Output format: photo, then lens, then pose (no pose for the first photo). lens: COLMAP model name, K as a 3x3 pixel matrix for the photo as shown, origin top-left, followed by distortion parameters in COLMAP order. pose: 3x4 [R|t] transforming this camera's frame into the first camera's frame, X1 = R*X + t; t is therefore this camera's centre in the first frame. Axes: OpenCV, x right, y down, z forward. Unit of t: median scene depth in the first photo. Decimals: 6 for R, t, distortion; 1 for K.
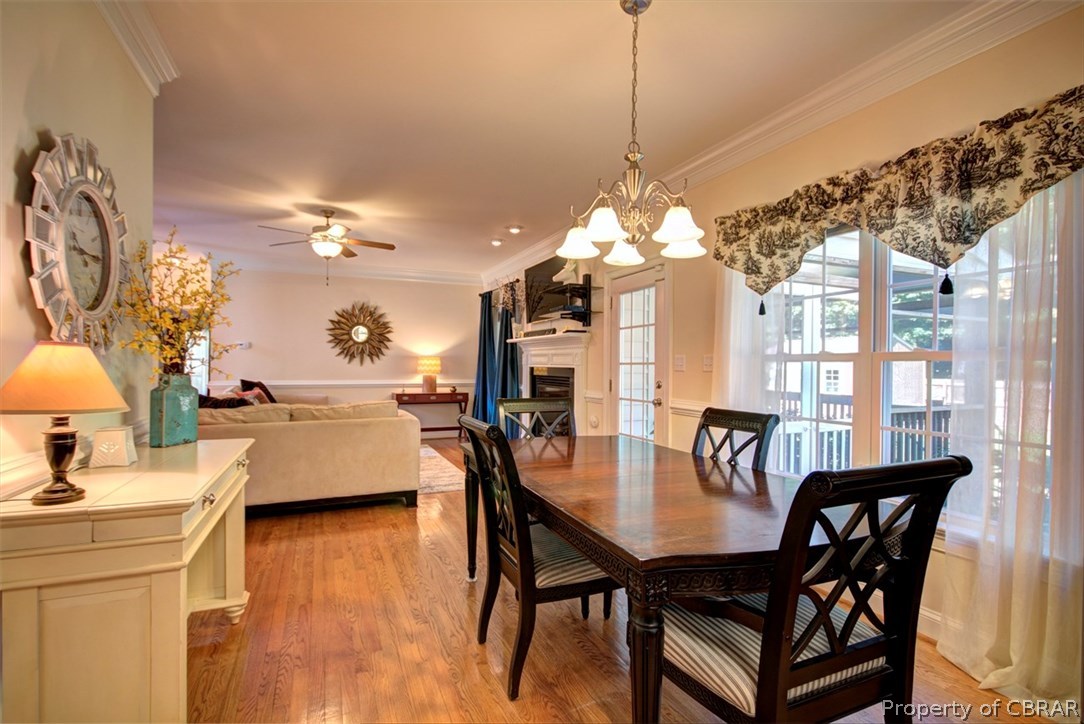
lens RADIAL K [[496.7, 0, 543.4], [0, 496.7, 366.9], [0, 0, 1]] dist [-0.002180, -0.001465]
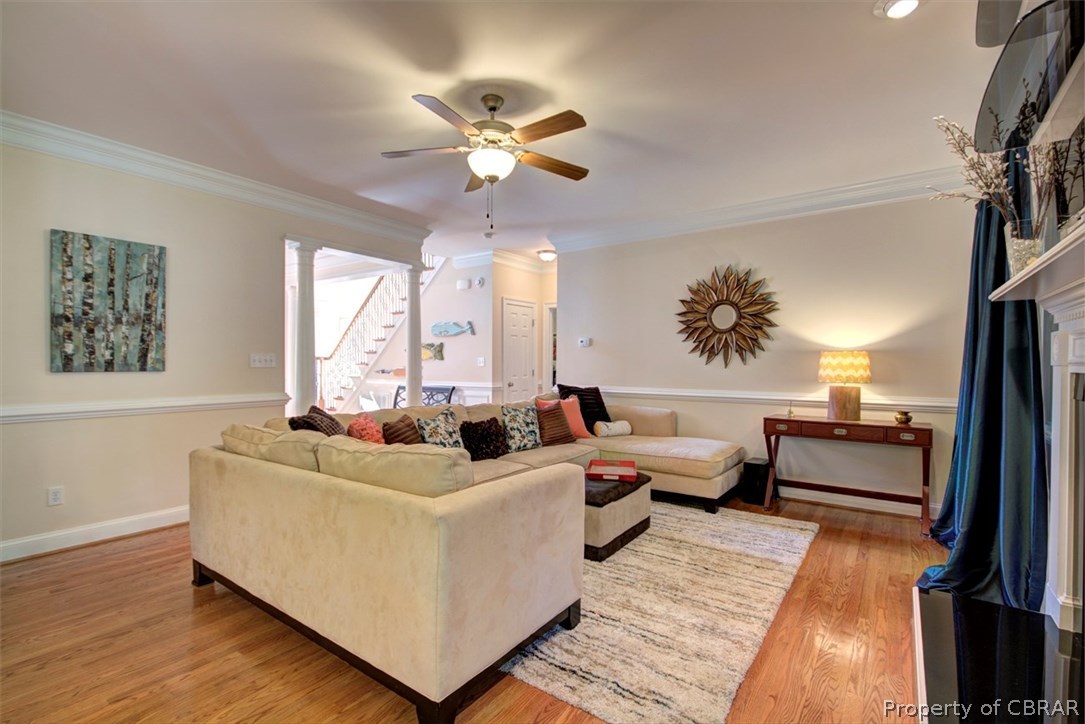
lens RADIAL K [[497.2, 0, 535.7], [0, 497.2, 362.8], [0, 0, 1]] dist [-0.002180, -0.001465]
pose [[0.503786, -0.006336, -0.863806, 0.055564], [-0.004905, 0.999936, -0.010196, -0.000837], [0.863815, 0.009374, 0.503722, 0.472738]]
